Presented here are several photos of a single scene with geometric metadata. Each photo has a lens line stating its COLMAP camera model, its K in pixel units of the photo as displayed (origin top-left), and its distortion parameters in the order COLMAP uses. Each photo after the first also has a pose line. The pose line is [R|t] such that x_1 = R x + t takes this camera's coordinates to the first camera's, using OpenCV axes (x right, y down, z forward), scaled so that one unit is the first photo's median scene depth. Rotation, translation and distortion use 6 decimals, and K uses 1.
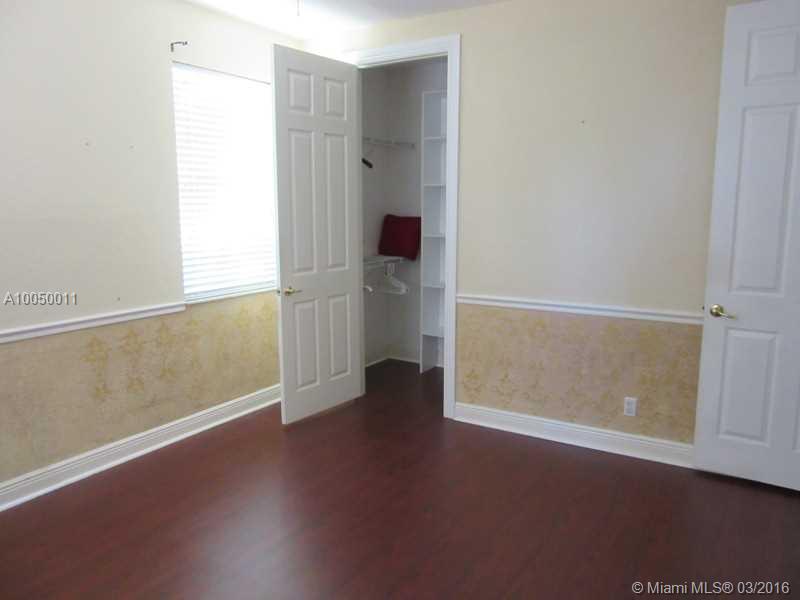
lens RADIAL K [[604.4, 0, 400.0], [0, 604.4, 300.0], [0, 0, 1]] dist [0.000831, 0.000671]
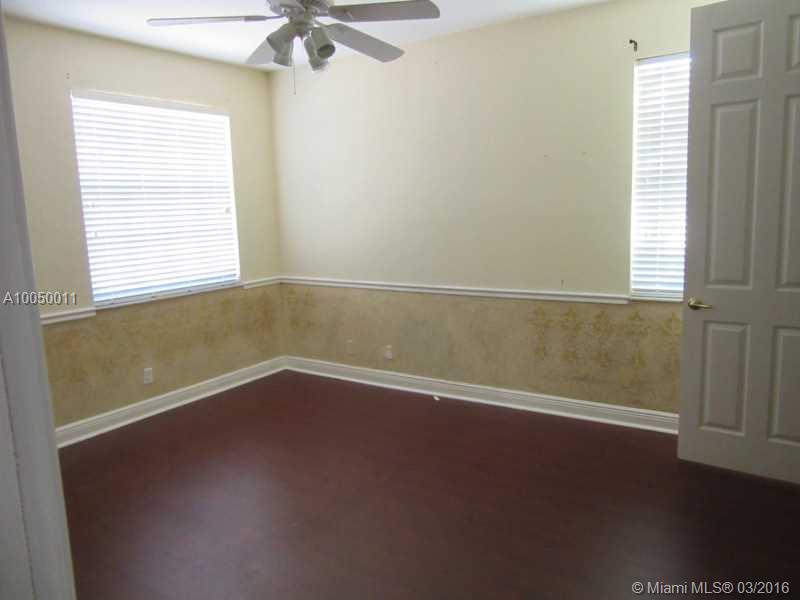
lens RADIAL K [[604.4, 0, 400.0], [0, 604.4, 300.0], [0, 0, 1]] dist [0.000831, 0.000671]
pose [[-0.026772, 0.163164, -0.986236, 0.675990], [-0.115149, 0.979519, 0.165179, -0.117086], [0.992987, 0.117986, -0.007435, 0.635252]]
